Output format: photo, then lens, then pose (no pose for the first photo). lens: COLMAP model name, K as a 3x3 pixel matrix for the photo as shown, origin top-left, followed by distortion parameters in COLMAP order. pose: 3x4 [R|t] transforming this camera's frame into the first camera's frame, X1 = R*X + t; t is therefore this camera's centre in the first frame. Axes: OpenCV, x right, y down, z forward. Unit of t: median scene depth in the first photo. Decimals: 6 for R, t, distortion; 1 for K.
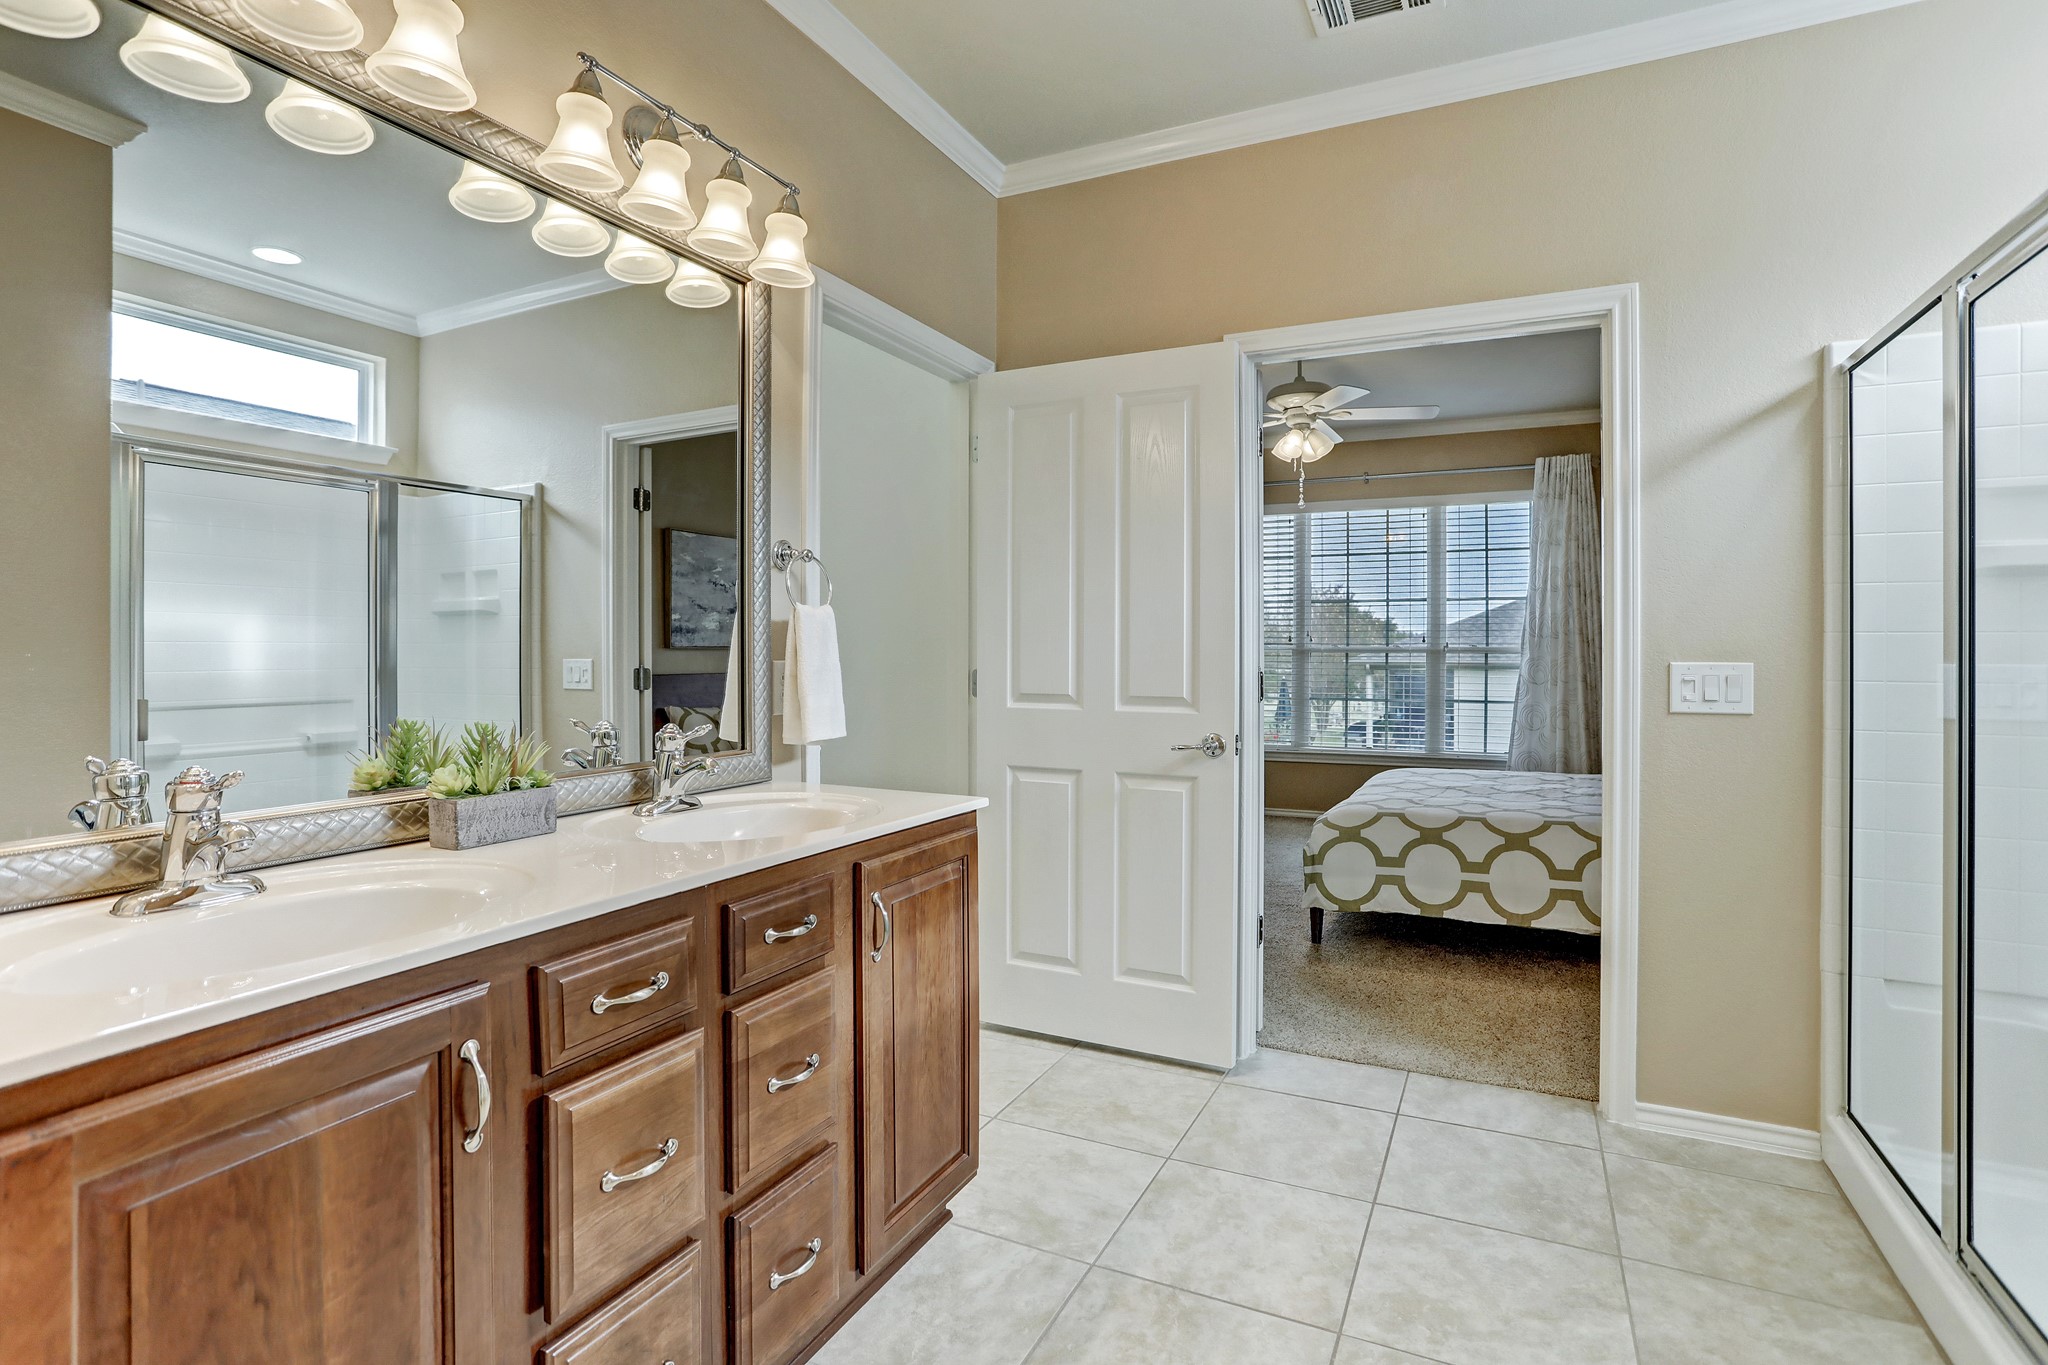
lens RADIAL K [[1007.9, 0, 1021.8], [0, 1007.9, 658.6], [0, 0, 1]] dist [-0.064497, 0.034640]
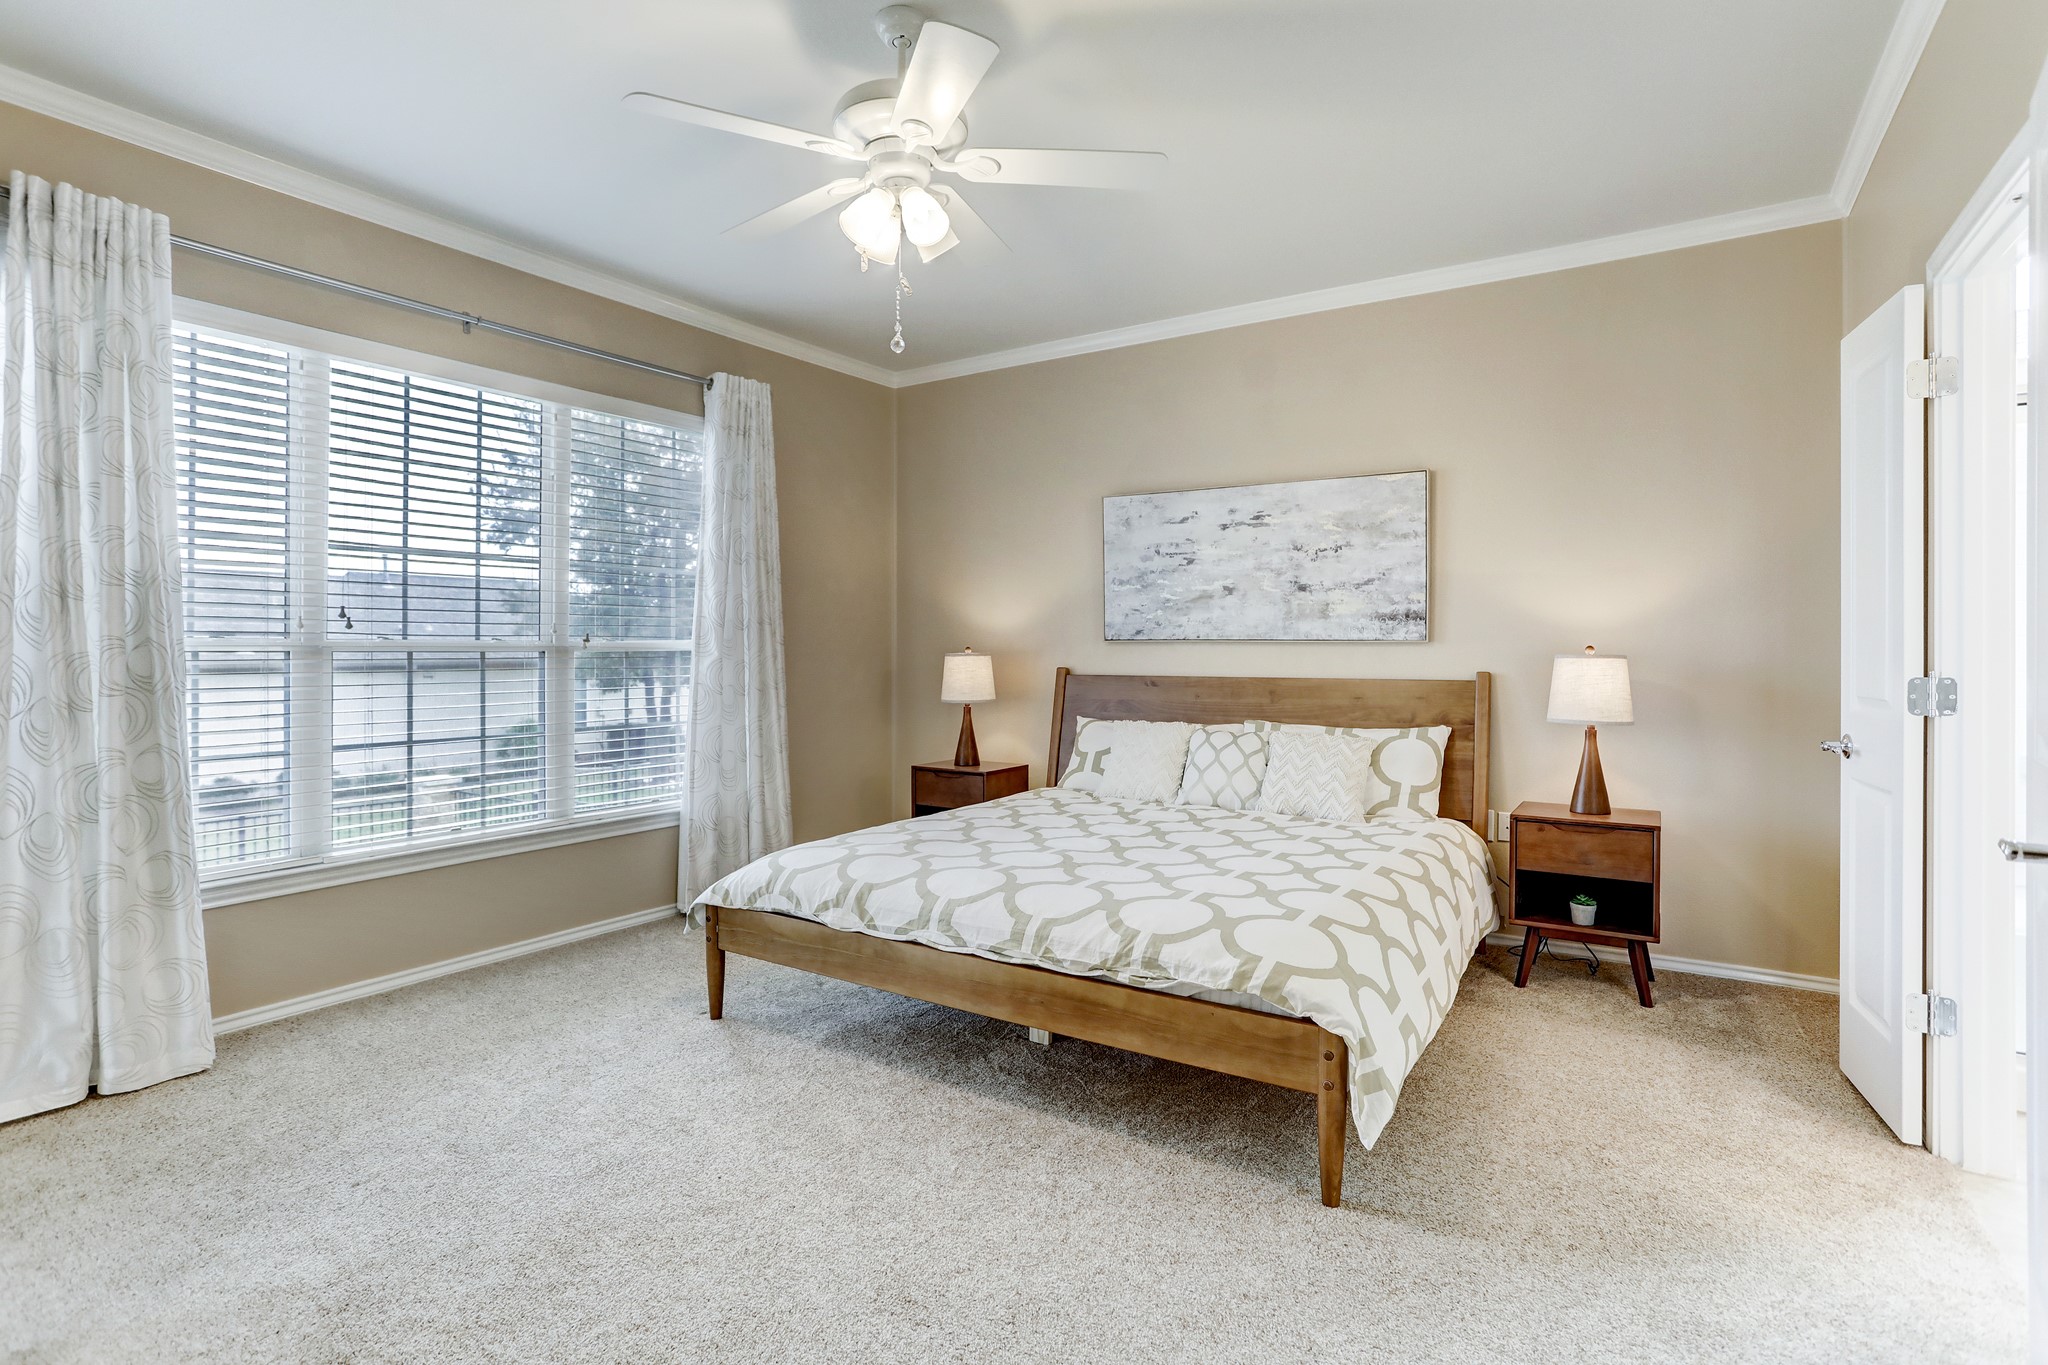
lens RADIAL K [[1006.0, 0, 1031.3], [0, 1006.0, 660.0], [0, 0, 1]] dist [-0.043578, 0.035875]
pose [[0.109812, -0.013146, 0.993865, -0.179925], [0.003915, 0.999910, 0.012794, -0.008135], [-0.993945, 0.002486, 0.109854, 0.804810]]
